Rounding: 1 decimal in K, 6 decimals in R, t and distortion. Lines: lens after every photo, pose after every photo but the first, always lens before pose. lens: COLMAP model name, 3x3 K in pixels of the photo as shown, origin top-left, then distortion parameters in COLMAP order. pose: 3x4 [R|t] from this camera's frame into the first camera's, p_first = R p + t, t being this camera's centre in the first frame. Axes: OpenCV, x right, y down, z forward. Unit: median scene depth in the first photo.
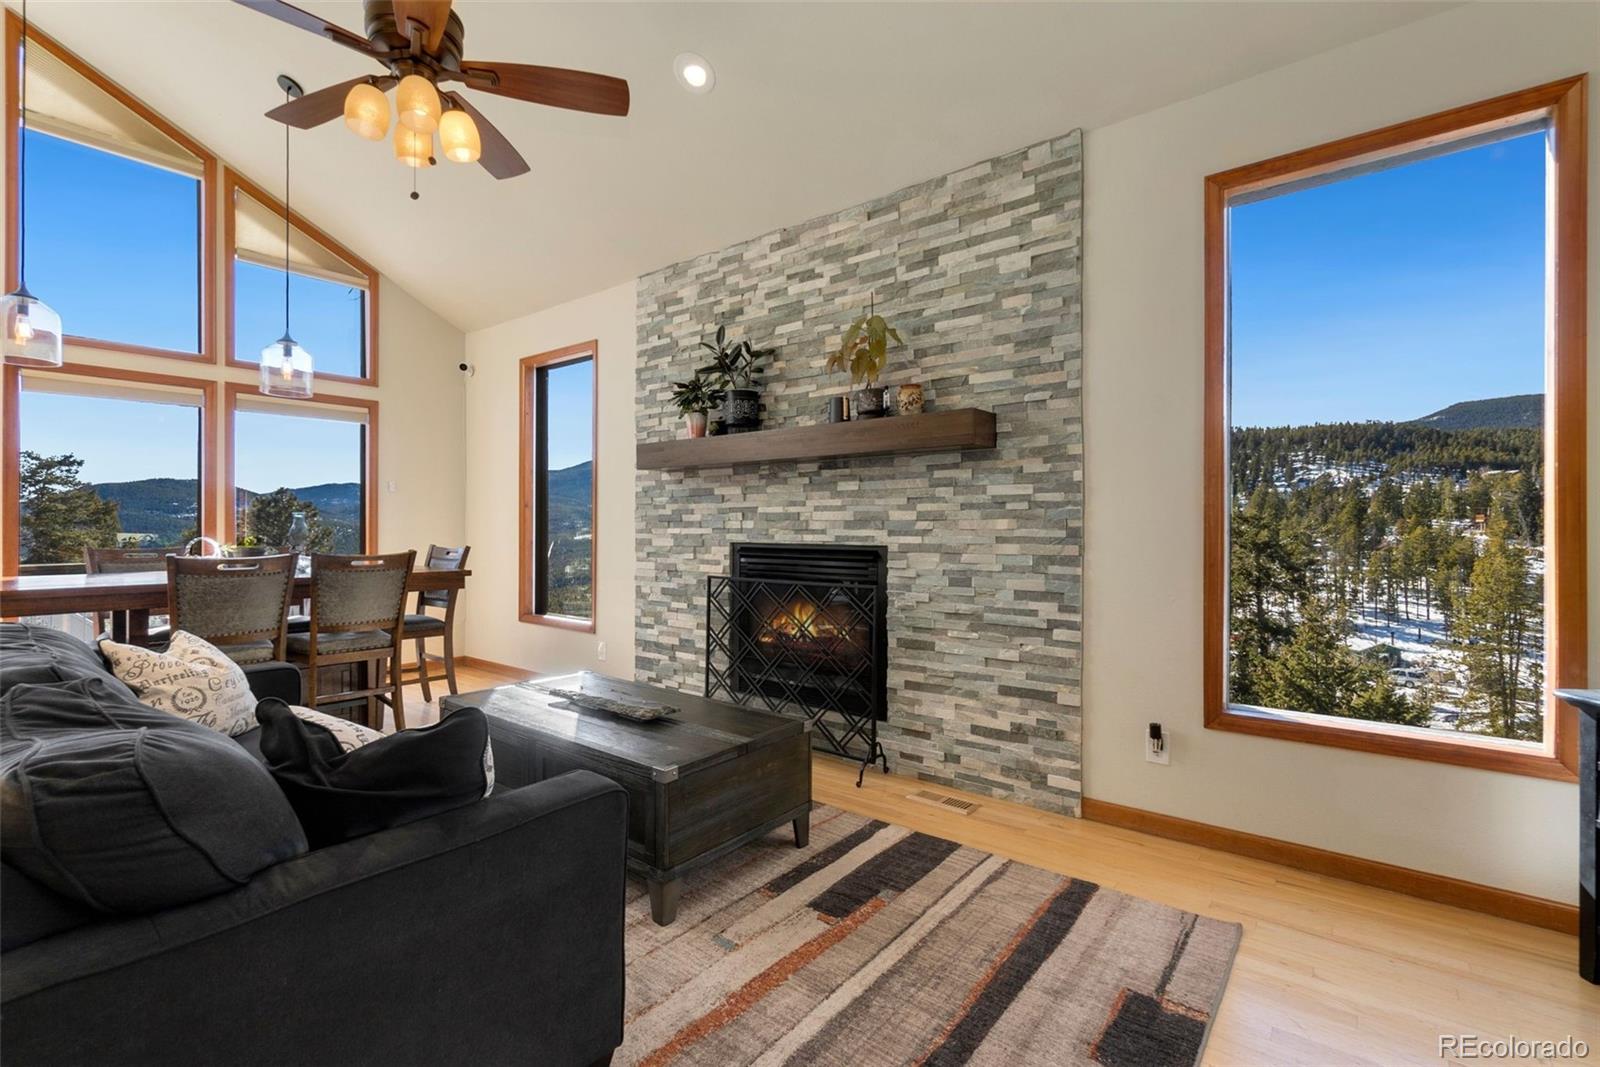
lens RADIAL K [[724.2, 0, 776.8], [0, 724.2, 528.1], [0, 0, 1]] dist [0.005731, -0.000413]
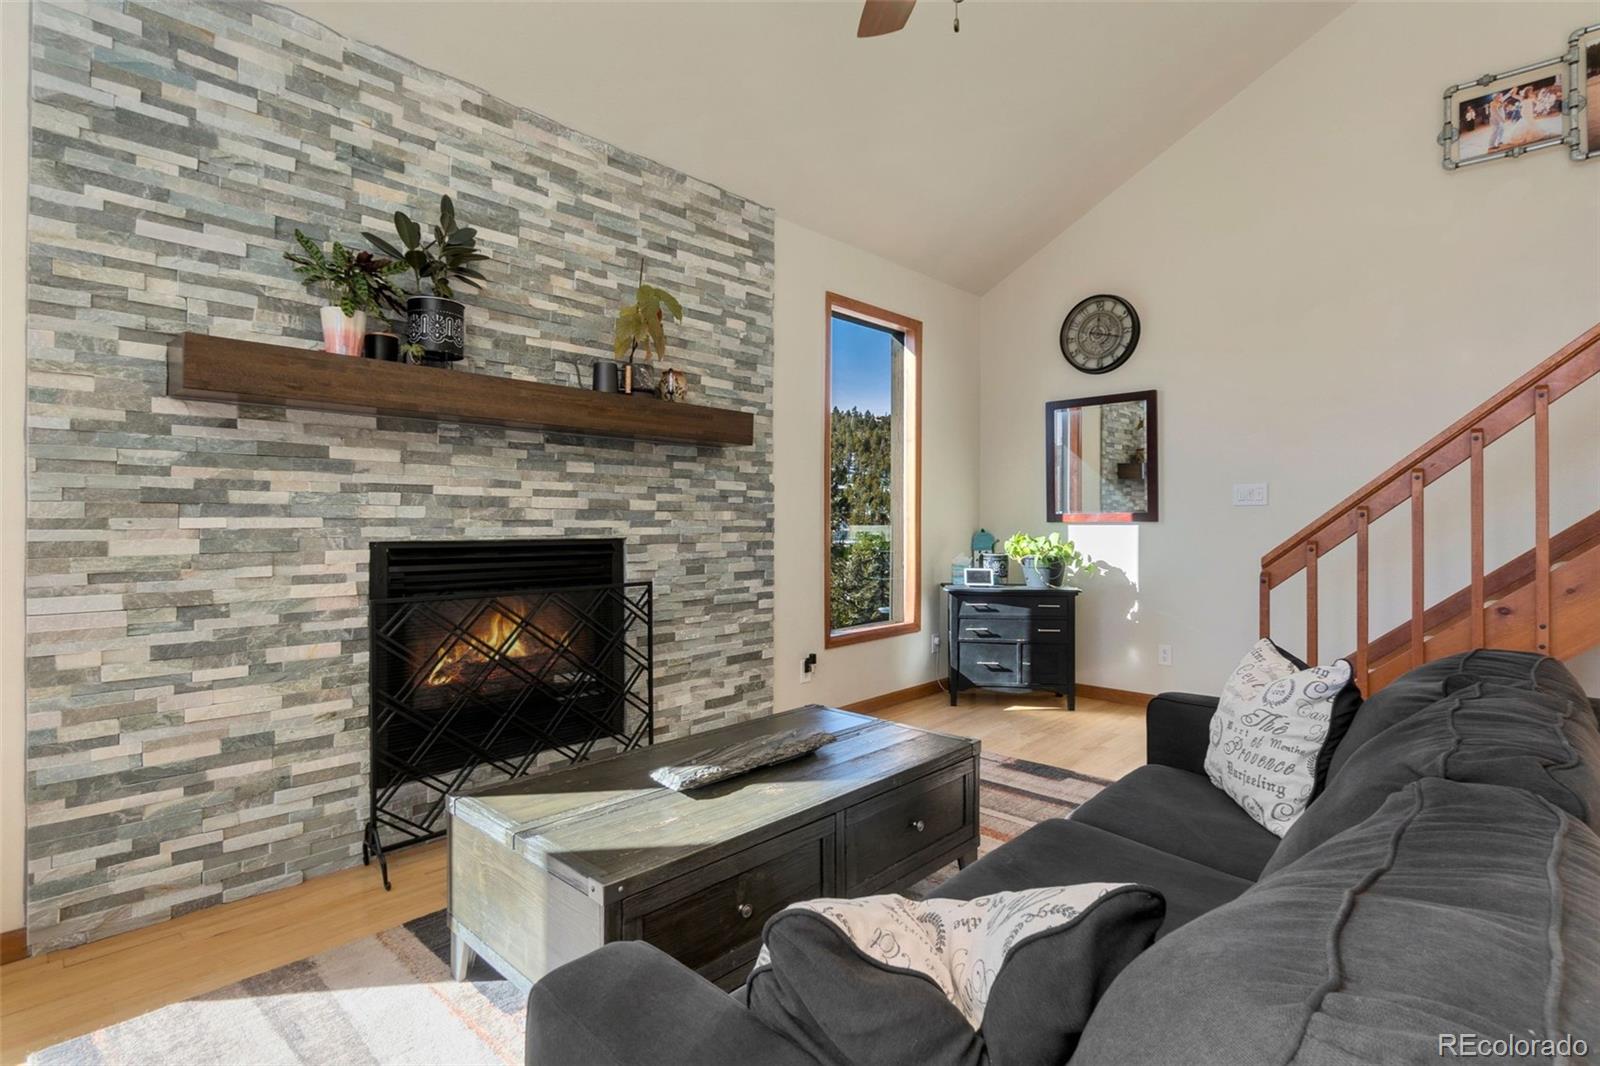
lens RADIAL K [[786.4, 0, 799.7], [0, 786.4, 521.3], [0, 0, 1]] dist [0.000325, -0.000930]
pose [[0.061594, -0.001210, 0.998101, -0.802127], [-0.002407, 0.999996, 0.001361, 0.001570], [-0.998098, -0.002486, 0.061591, 0.710155]]
